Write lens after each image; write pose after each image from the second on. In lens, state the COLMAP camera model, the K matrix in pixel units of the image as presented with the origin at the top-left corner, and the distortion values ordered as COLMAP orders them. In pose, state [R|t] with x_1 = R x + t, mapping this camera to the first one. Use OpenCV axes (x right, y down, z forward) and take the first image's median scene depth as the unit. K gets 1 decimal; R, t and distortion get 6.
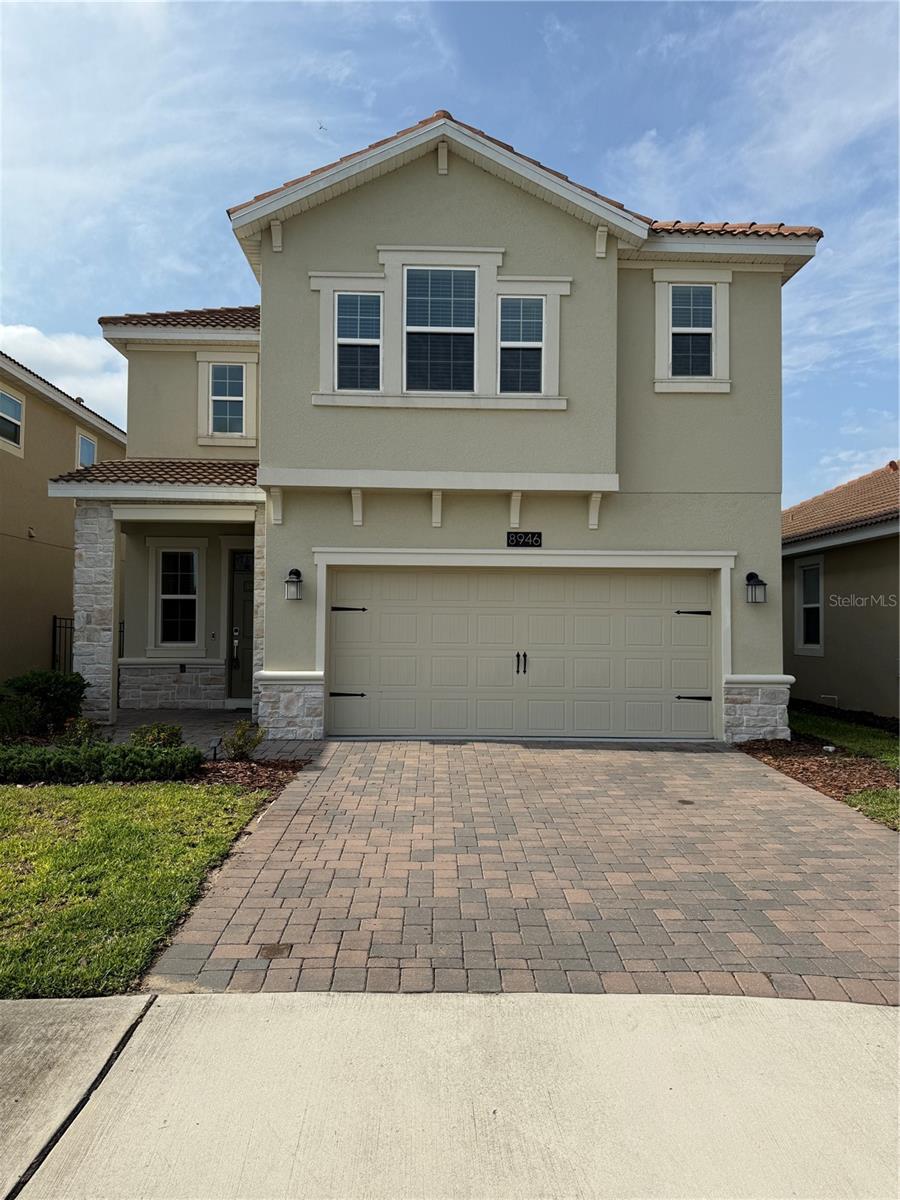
lens RADIAL K [[852.7, 0, 450.5], [0, 852.7, 590.2], [0, 0, 1]] dist [0.065815, -0.000730]
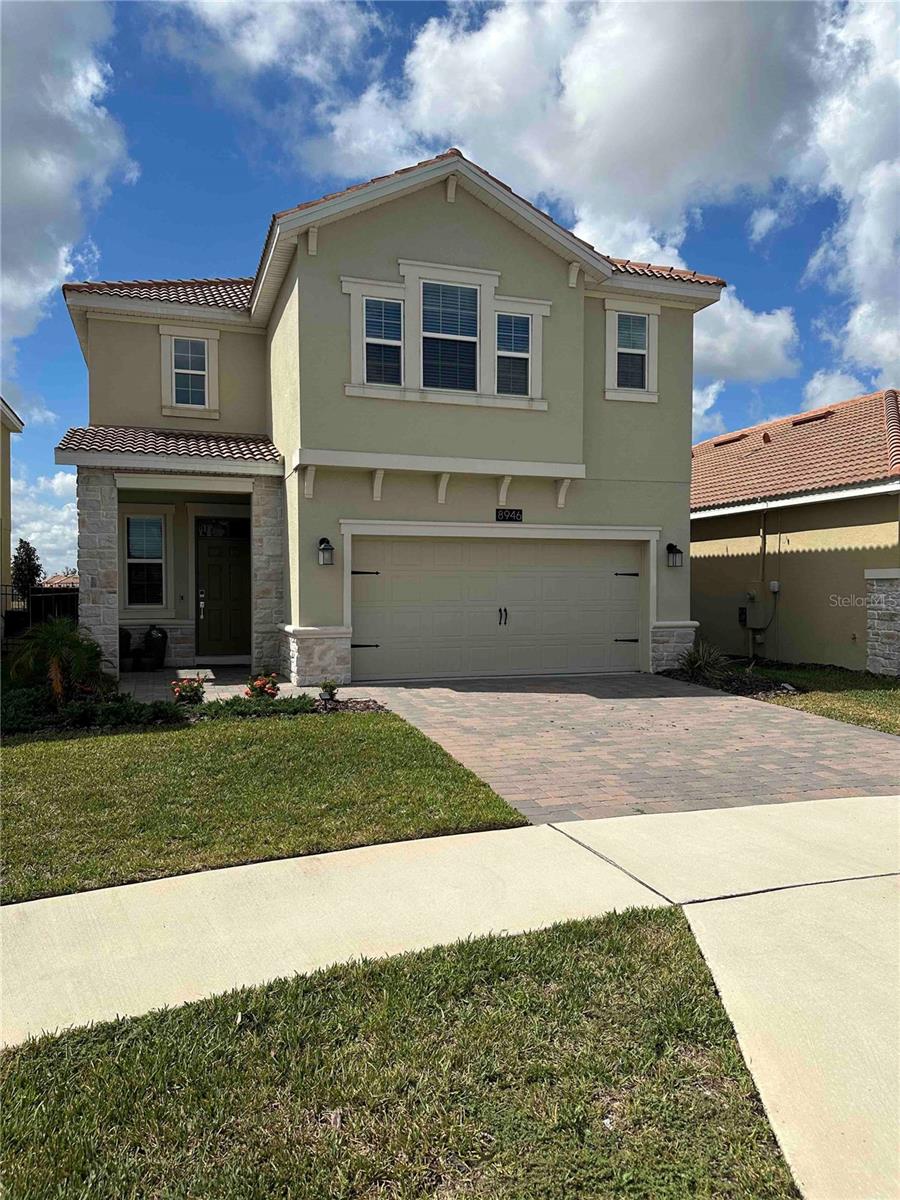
lens RADIAL K [[841.8, 0, 450.0], [0, 841.8, 600.0], [0, 0, 1]] dist [0.077106, -0.004574]
pose [[0.957008, -0.012620, 0.289788, -0.351144], [-0.003643, 0.998451, 0.055512, -0.005082], [-0.290040, -0.054182, 0.955479, -0.139157]]
